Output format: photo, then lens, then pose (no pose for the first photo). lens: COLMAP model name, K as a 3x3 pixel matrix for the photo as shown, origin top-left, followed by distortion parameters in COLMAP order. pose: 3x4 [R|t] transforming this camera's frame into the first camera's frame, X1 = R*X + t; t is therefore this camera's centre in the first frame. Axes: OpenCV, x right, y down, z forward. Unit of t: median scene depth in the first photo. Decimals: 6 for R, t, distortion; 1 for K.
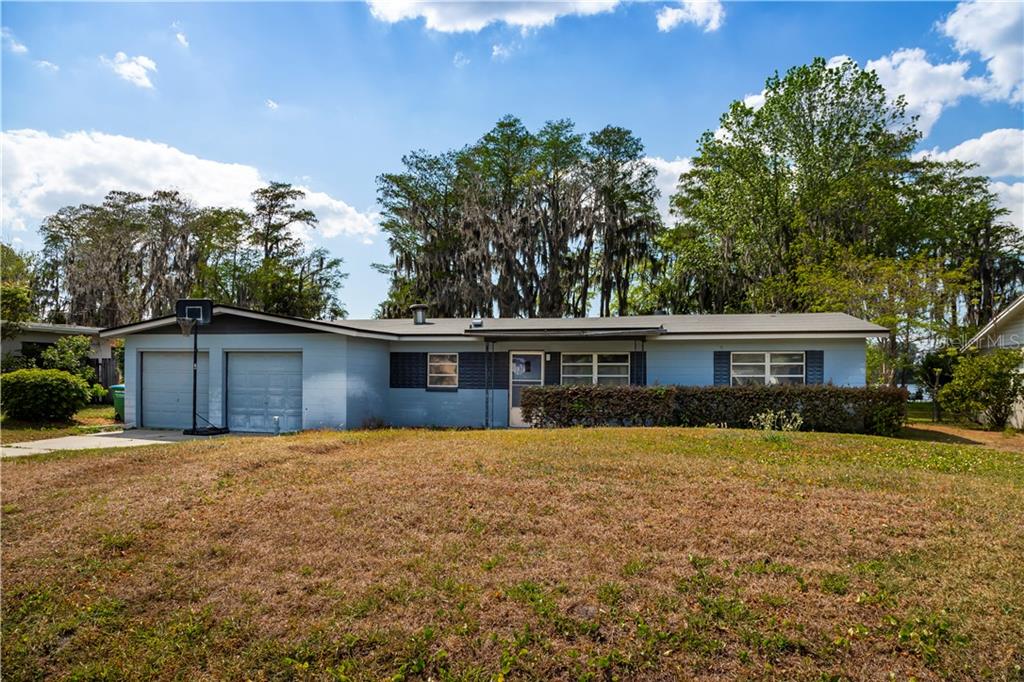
lens RADIAL K [[713.5, 0, 512.0], [0, 713.5, 341.0], [0, 0, 1]] dist [-0.128152, 0.067291]
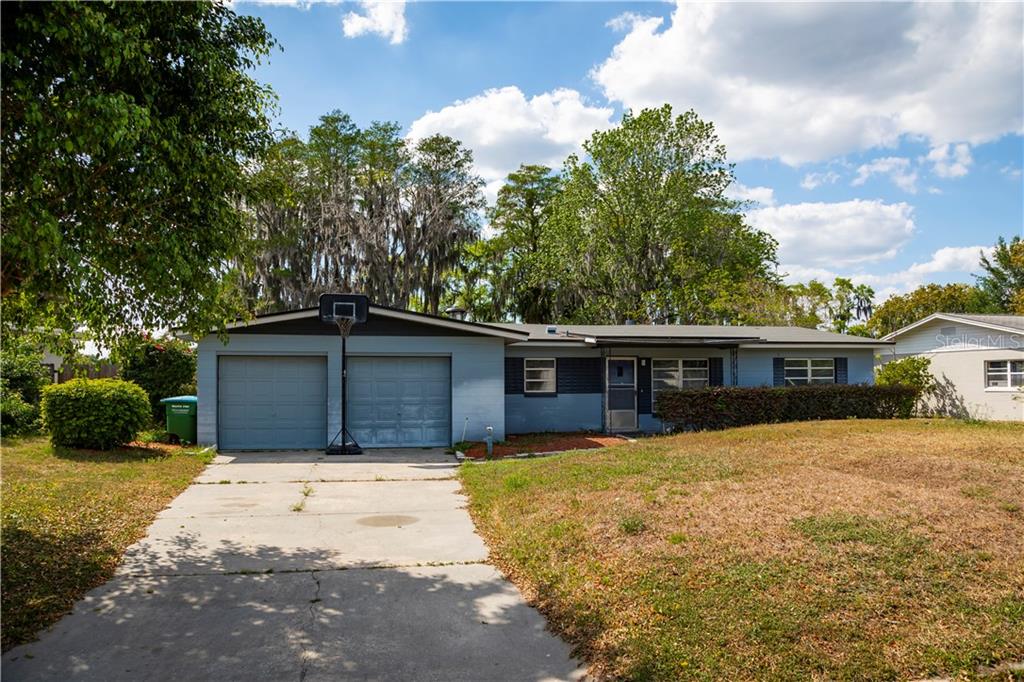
lens RADIAL K [[713.5, 0, 512.0], [0, 713.5, 341.0], [0, 0, 1]] dist [-0.128152, 0.067291]
pose [[0.895553, 0.014924, 0.444705, -0.291962], [-0.011539, 0.999880, -0.010318, 0.001546], [-0.444806, 0.004109, 0.895617, 0.060785]]
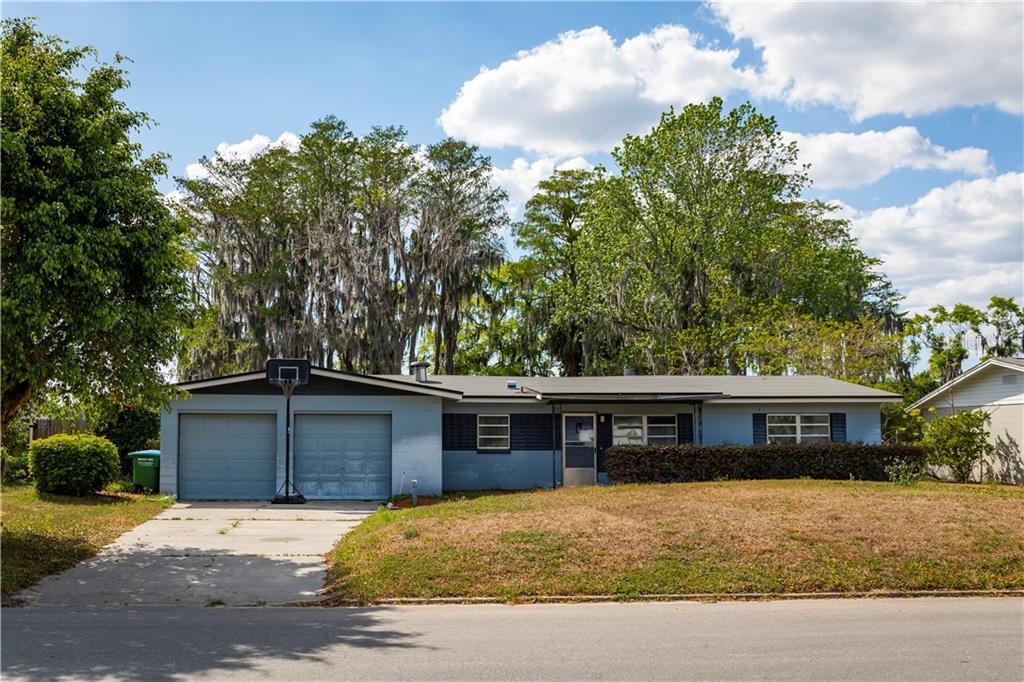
lens RADIAL K [[985.1, 0, 436.4], [0, 985.1, 310.1], [0, 0, 1]] dist [-0.041659, 0.017608]
pose [[0.957558, 0.030584, 0.286614, -0.289063], [-0.008597, 0.996943, -0.077661, -0.010679], [-0.288113, 0.071901, 0.954893, -0.152345]]
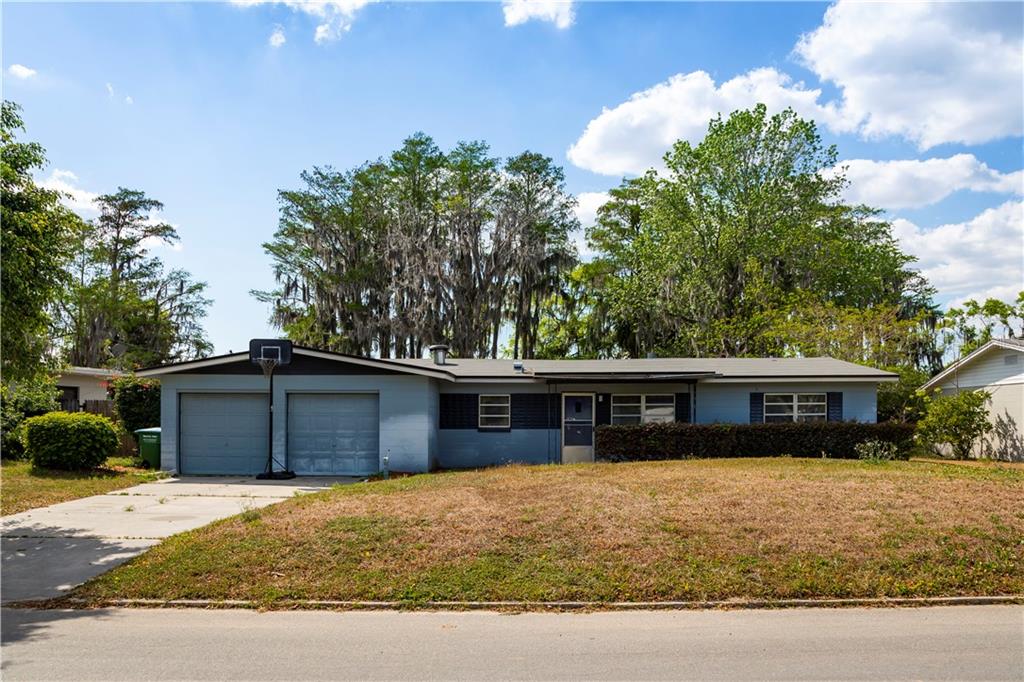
lens RADIAL K [[822.7, 0, 522.3], [0, 822.7, 372.6], [0, 0, 1]] dist [-0.078377, 0.000151]
pose [[0.971715, 0.006229, 0.236074, -0.170860], [-0.004665, 0.999963, -0.007181, -0.002996], [-0.236110, 0.005877, 0.971709, -0.081689]]
